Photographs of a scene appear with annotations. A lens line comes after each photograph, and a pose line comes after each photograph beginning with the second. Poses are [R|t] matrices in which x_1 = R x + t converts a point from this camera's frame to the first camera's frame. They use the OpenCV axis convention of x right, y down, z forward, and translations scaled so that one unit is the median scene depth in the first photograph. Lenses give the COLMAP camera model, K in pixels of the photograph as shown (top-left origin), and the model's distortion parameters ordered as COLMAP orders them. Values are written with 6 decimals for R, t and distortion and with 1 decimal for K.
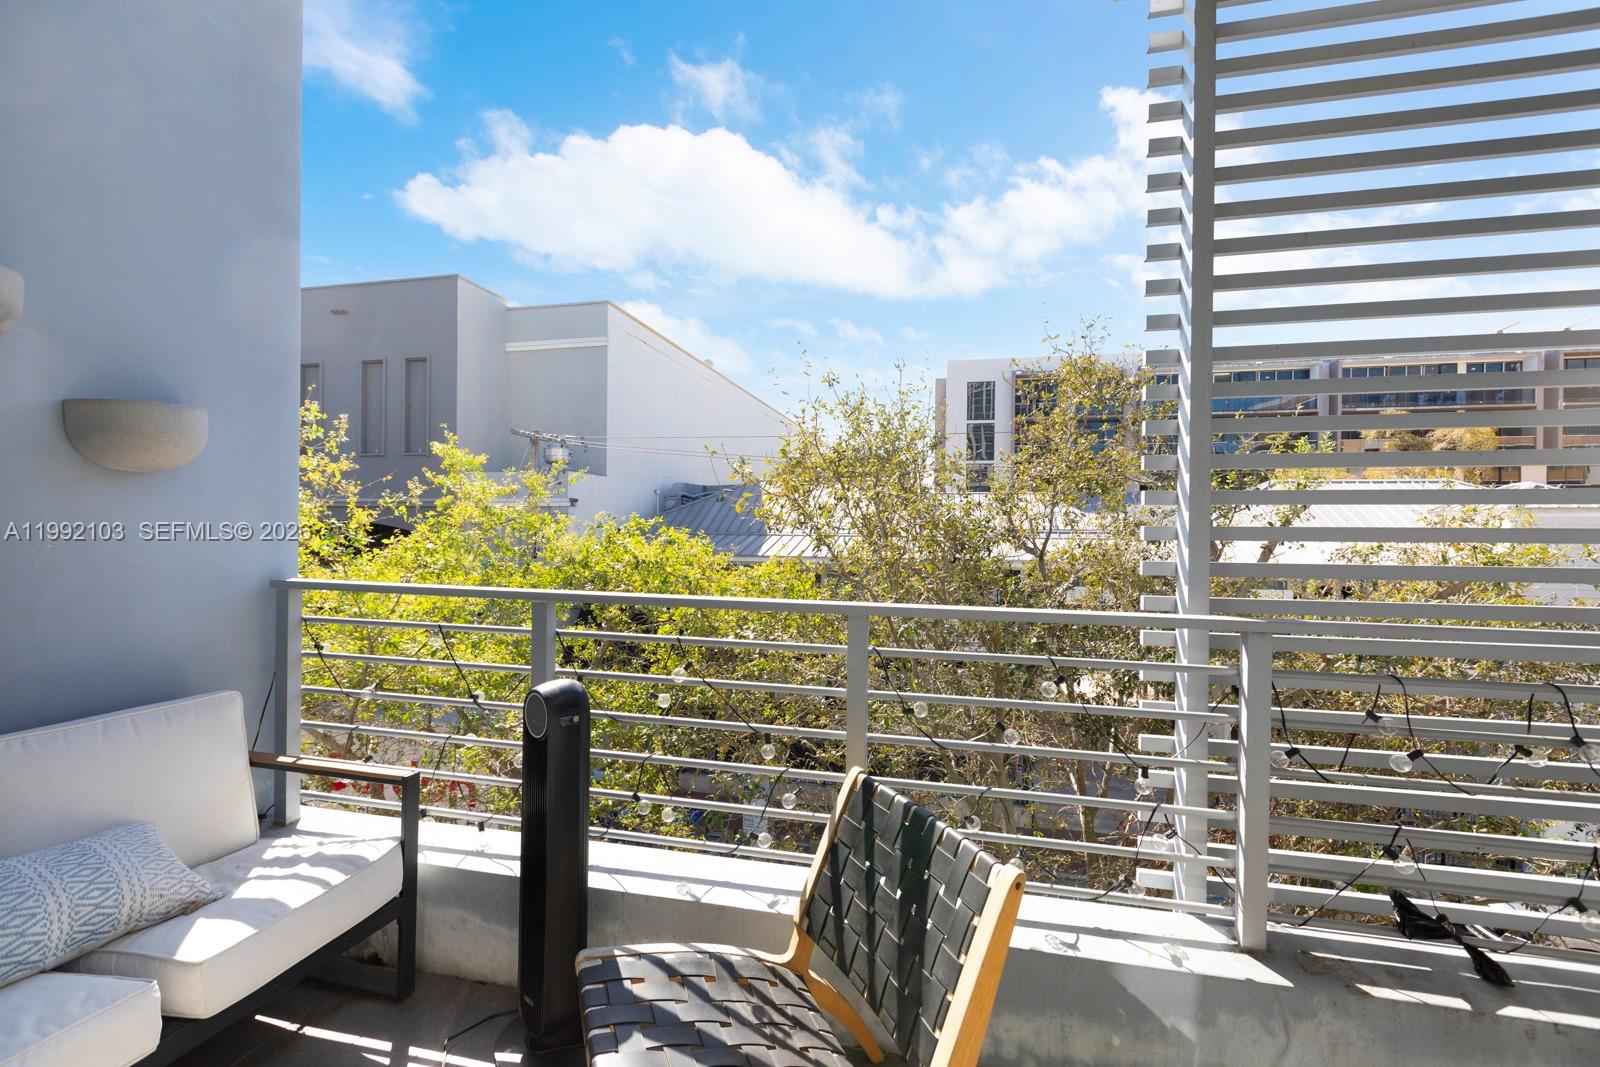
lens RADIAL K [[717.2, 0, 796.8], [0, 717.2, 530.8], [0, 0, 1]] dist [0.004746, 0.001789]
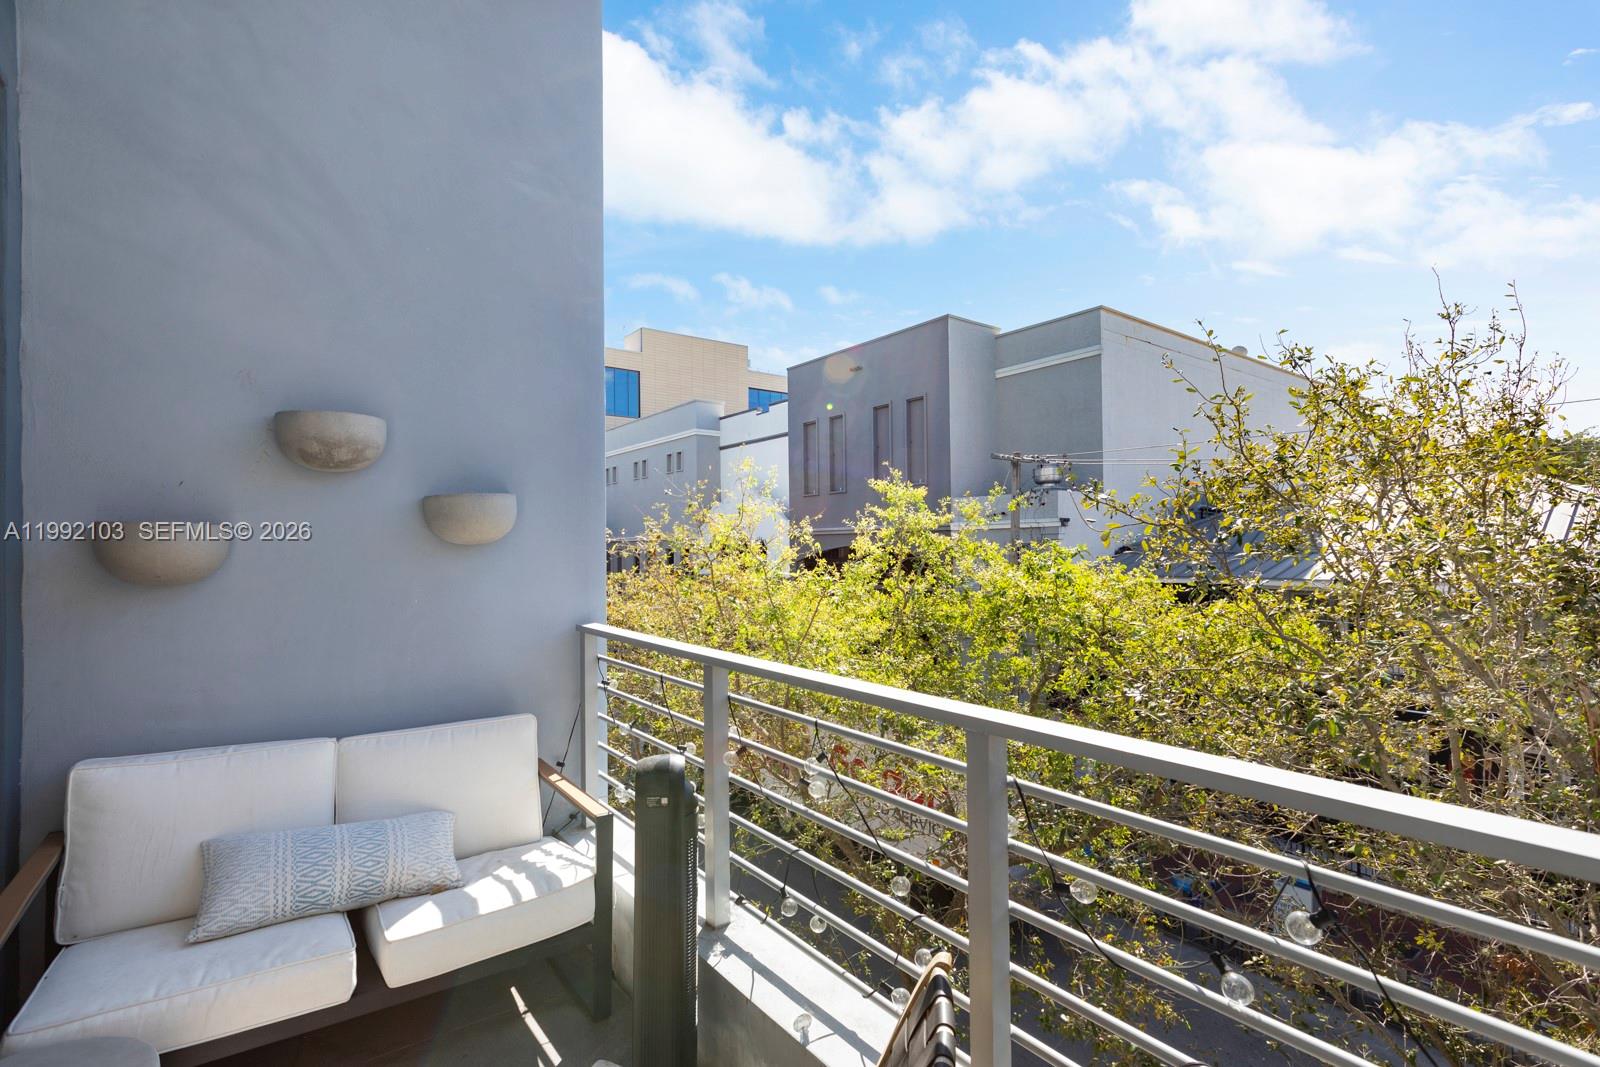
lens RADIAL K [[717.2, 0, 798.3], [0, 717.2, 540.0], [0, 0, 1]] dist [0.004746, 0.001789]
pose [[0.772183, -0.019026, -0.635116, 0.390738], [0.011475, 0.999806, -0.015999, -0.059128], [0.635297, 0.005066, 0.772251, 0.334921]]
